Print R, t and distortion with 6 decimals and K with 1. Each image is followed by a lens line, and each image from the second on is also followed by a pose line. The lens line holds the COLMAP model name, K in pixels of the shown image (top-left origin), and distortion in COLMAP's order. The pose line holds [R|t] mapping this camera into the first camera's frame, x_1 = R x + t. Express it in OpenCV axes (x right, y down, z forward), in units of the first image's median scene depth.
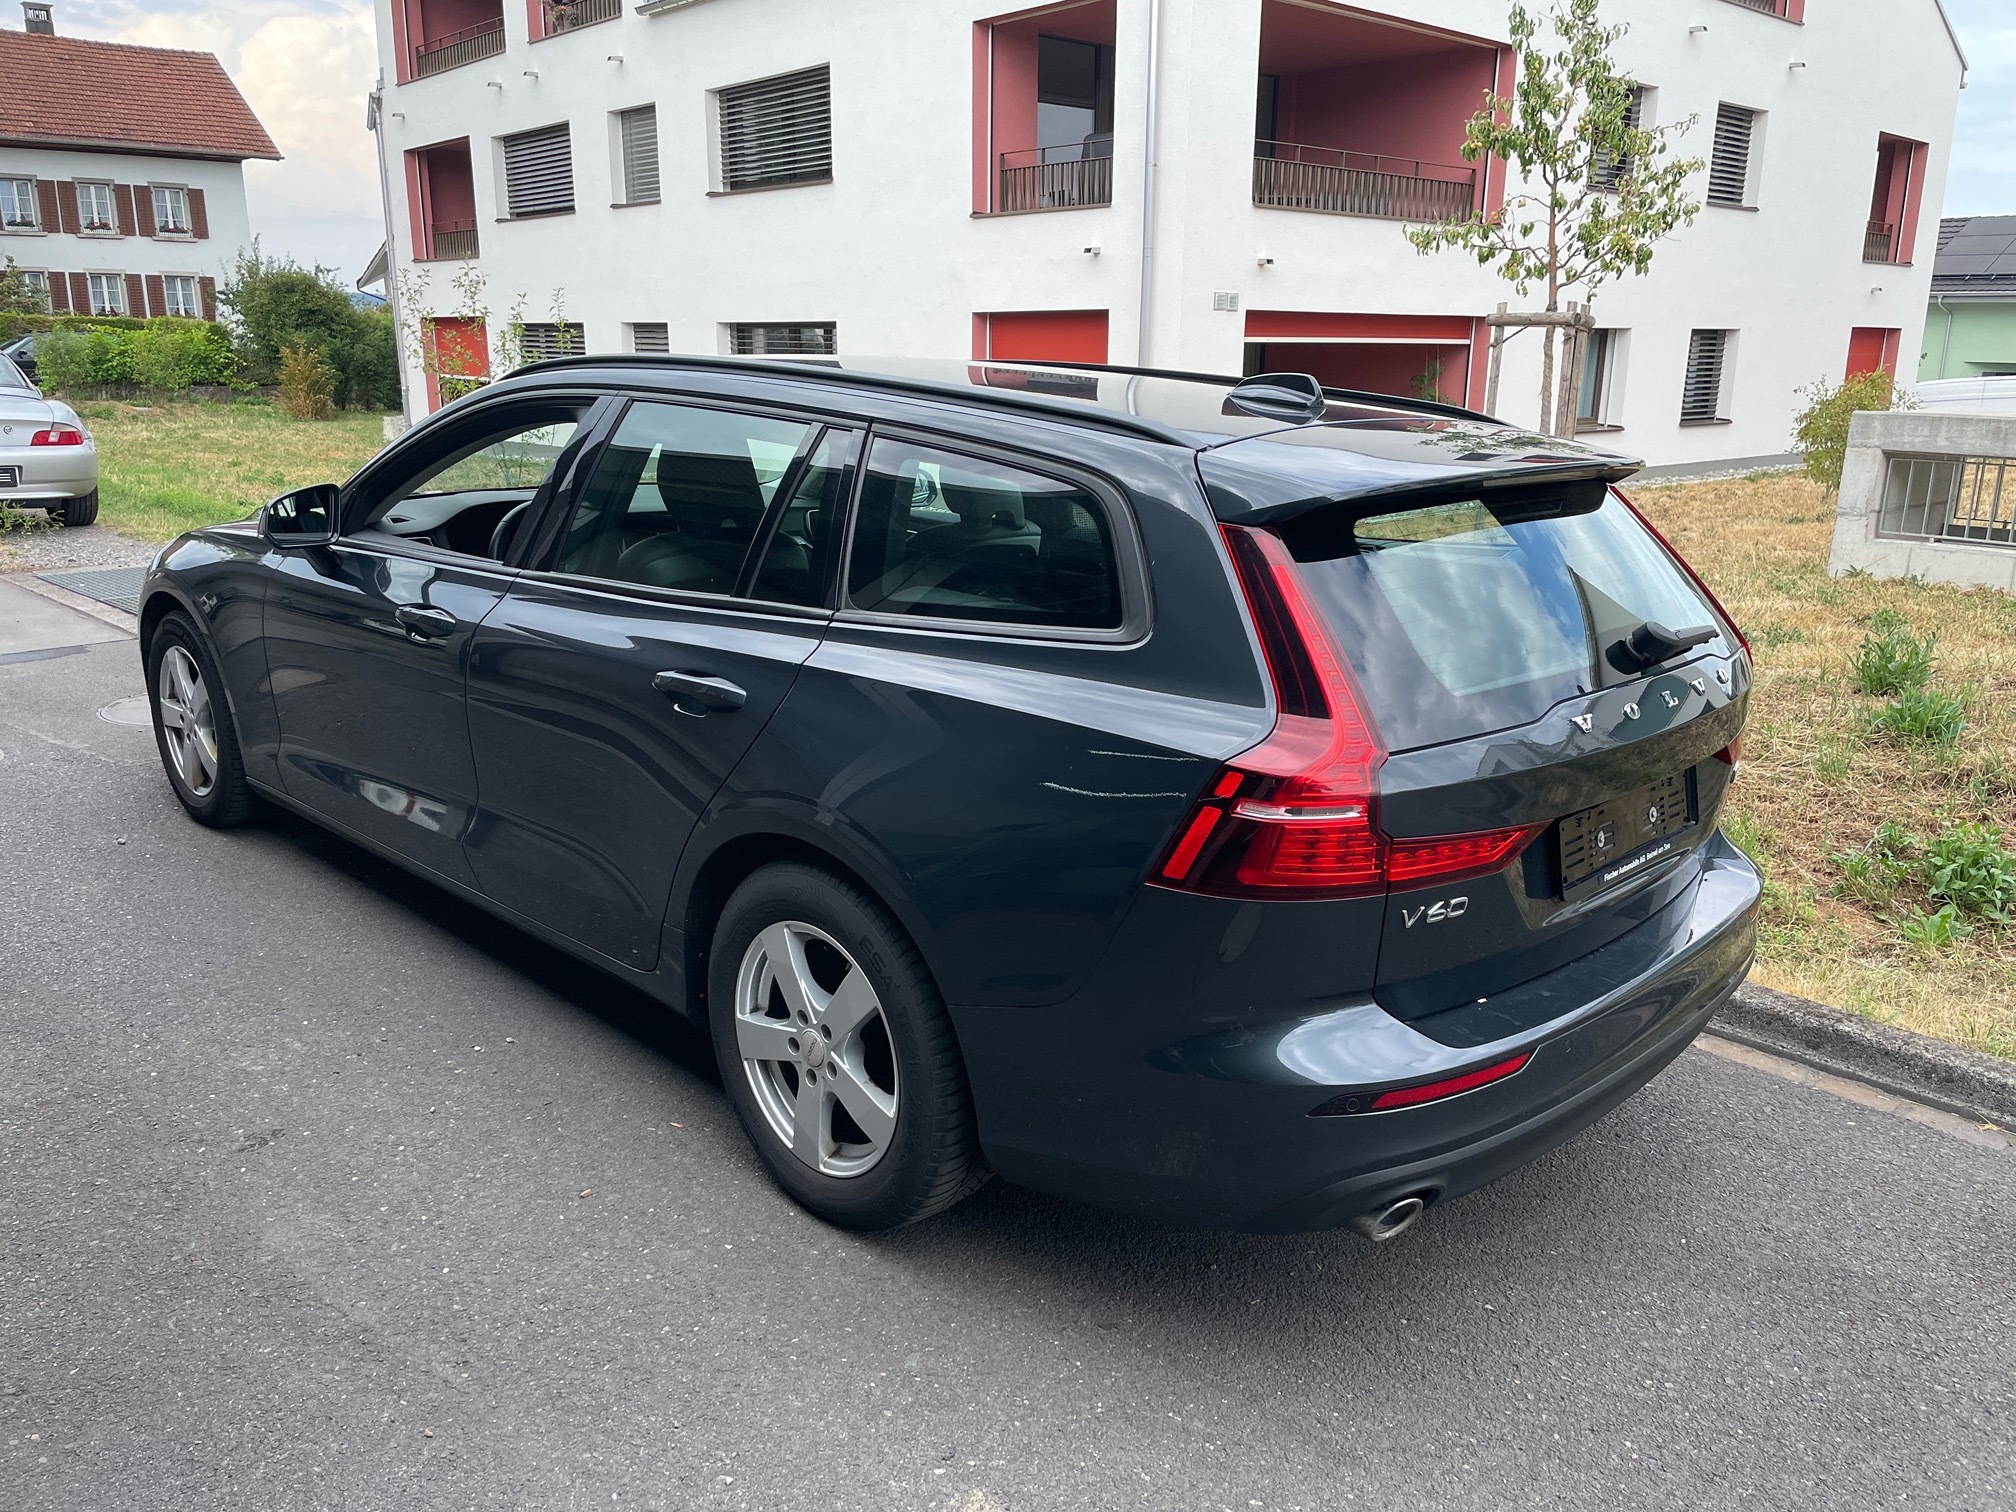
lens RADIAL K [[1525.0, 0, 1008.0], [0, 1525.0, 756.0], [0, 0, 1]] dist [0.065594, -0.093963]
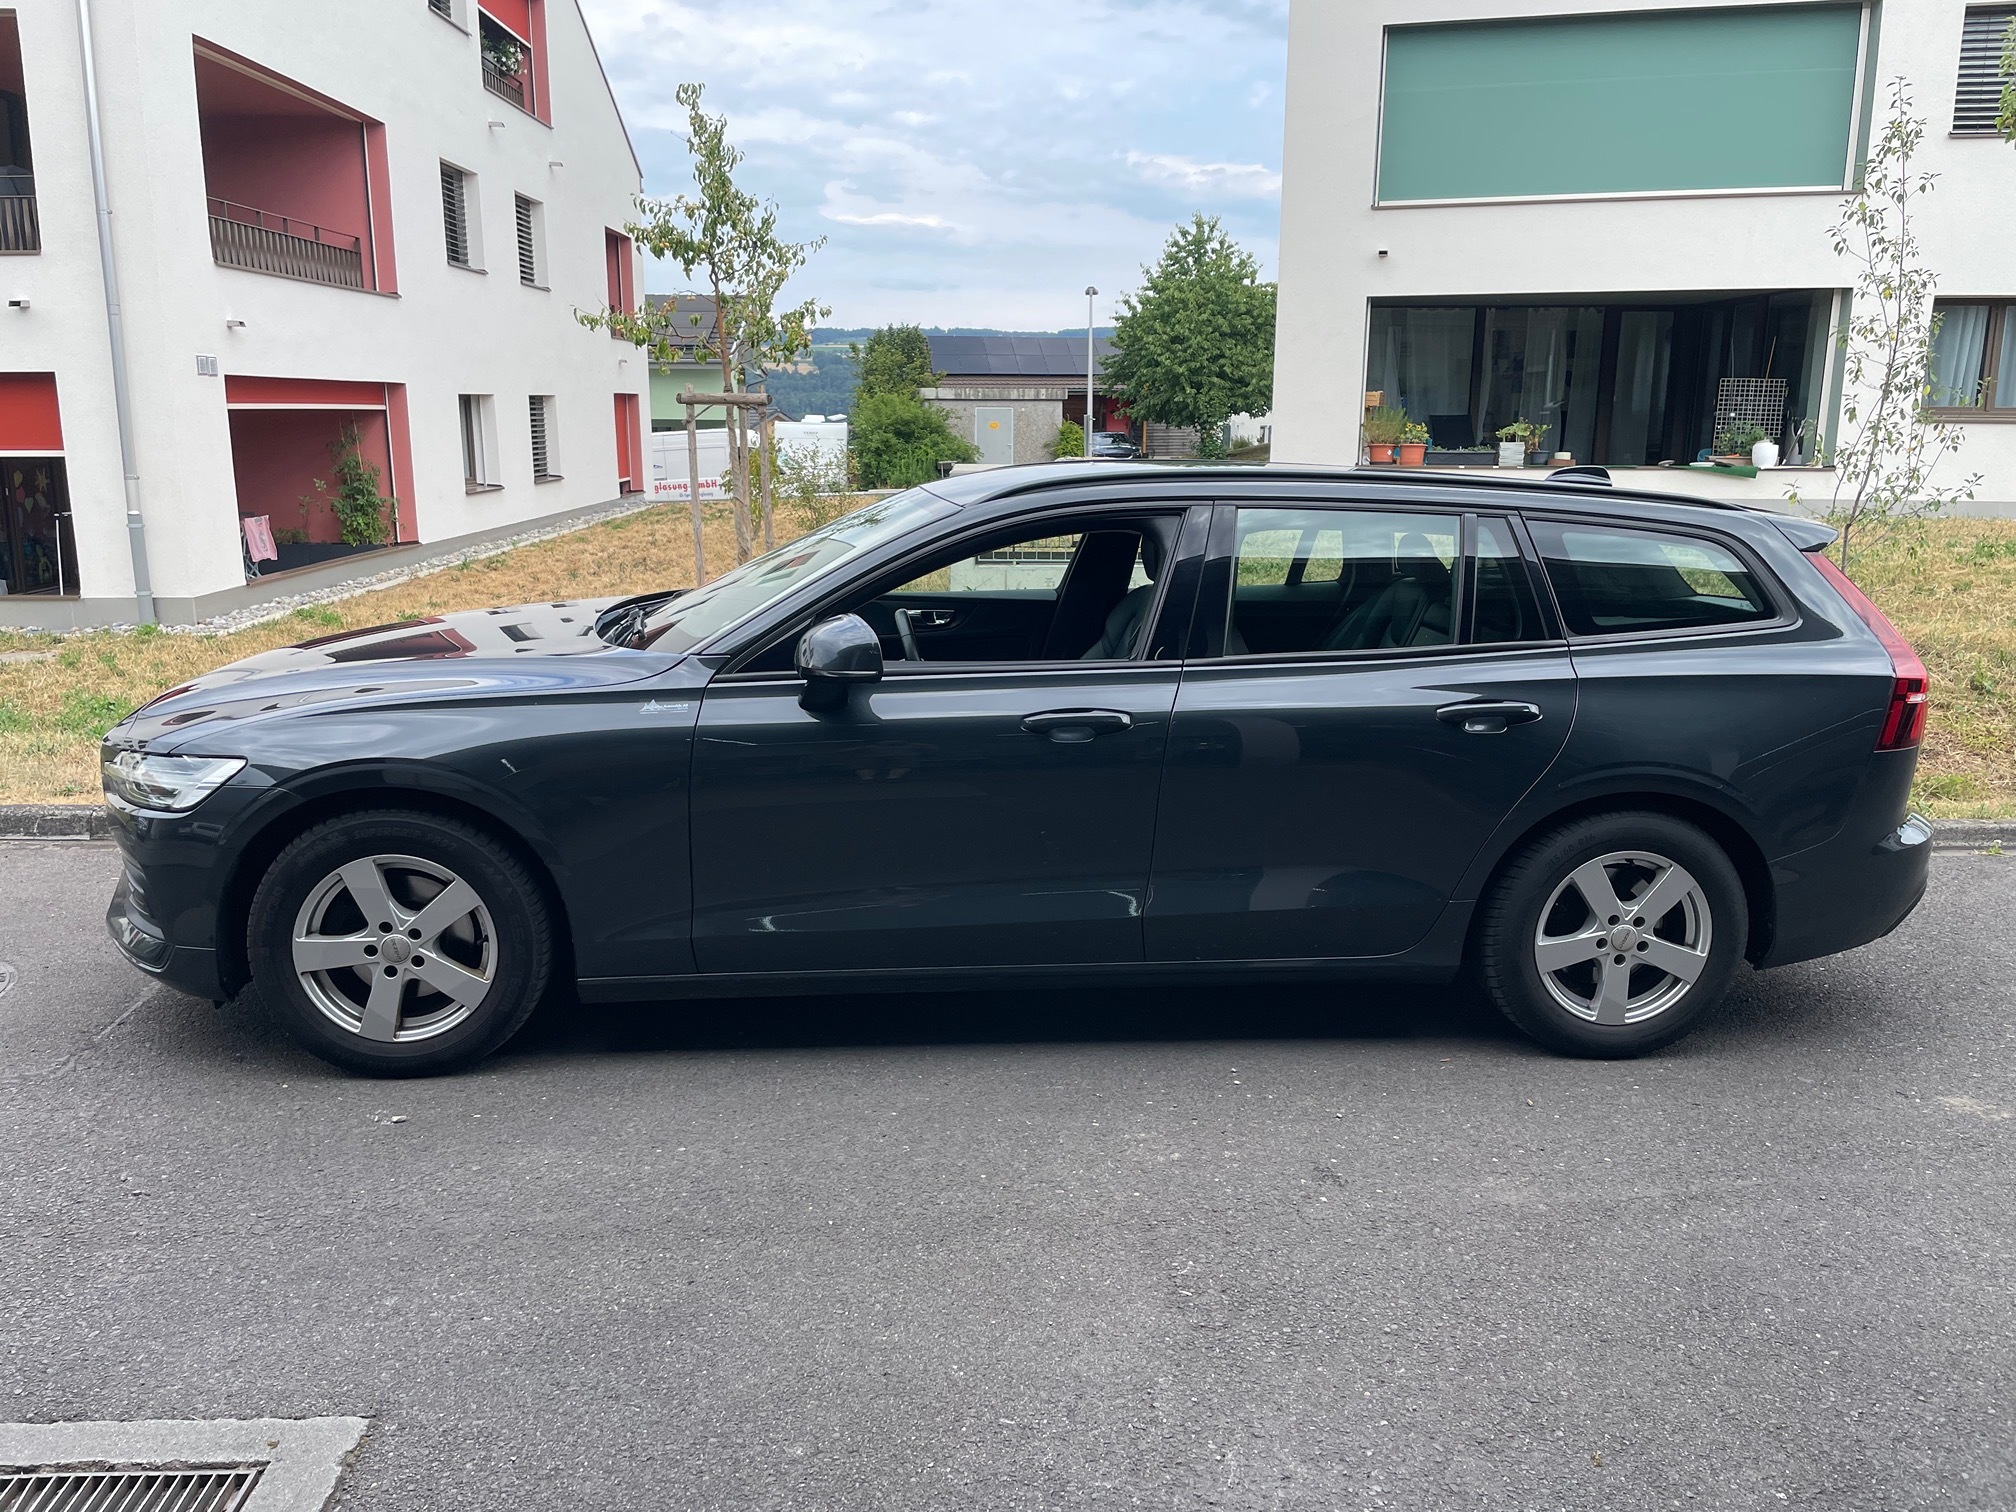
lens RADIAL K [[1493.0, 0, 1008.0], [0, 1493.0, 756.0], [0, 0, 1]] dist [0.097540, -0.141991]
pose [[0.643540, -0.176586, 0.744764, -0.263515], [0.198104, 0.978295, 0.060778, -0.030842], [-0.739332, 0.108428, 0.664554, 0.077419]]
